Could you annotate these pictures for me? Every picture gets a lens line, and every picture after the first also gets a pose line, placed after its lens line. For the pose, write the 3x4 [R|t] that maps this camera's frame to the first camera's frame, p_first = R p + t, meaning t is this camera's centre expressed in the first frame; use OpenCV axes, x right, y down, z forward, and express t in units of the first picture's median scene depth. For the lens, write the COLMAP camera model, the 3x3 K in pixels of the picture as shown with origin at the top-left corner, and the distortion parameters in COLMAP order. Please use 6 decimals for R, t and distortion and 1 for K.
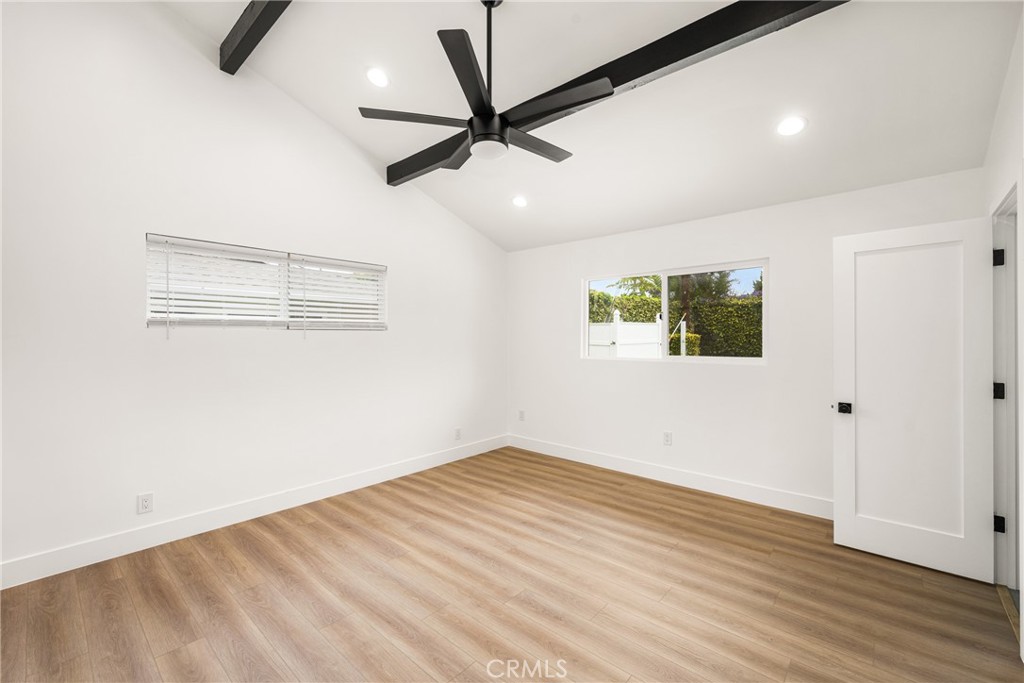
lens RADIAL K [[432.7, 0, 525.2], [0, 432.7, 340.9], [0, 0, 1]] dist [0.007836, -0.000291]
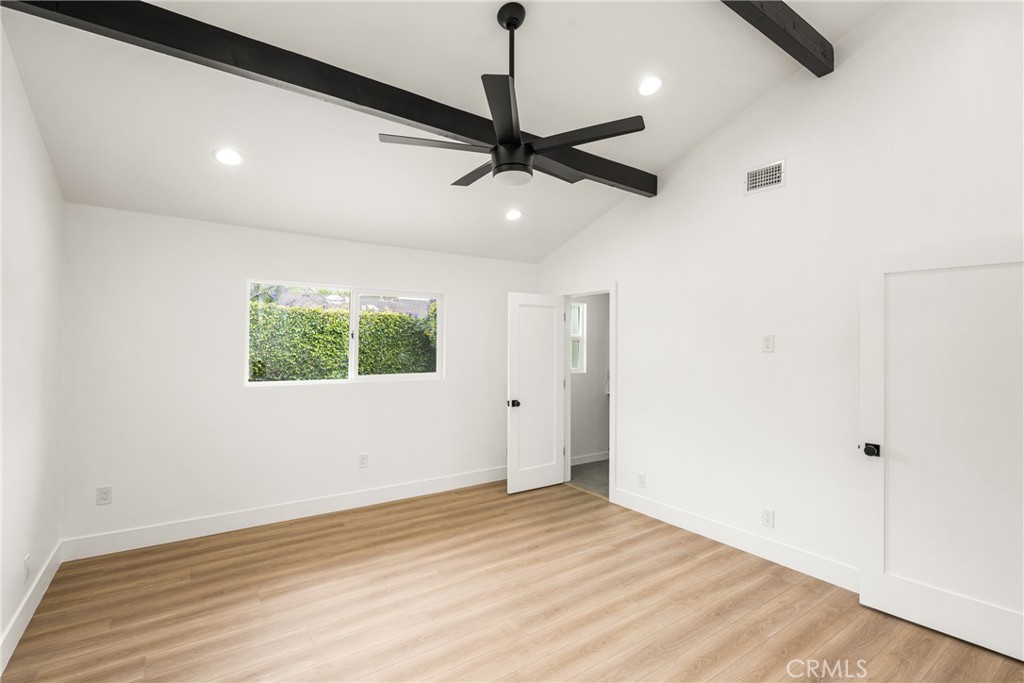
lens RADIAL K [[448.4, 0, 528.2], [0, 448.4, 339.4], [0, 0, 1]] dist [0.012169, -0.000385]
pose [[0.246799, 0.017119, 0.968915, -0.684607], [-0.005929, 0.999852, -0.016155, -0.041861], [-0.969049, -0.001758, 0.246864, 0.470900]]
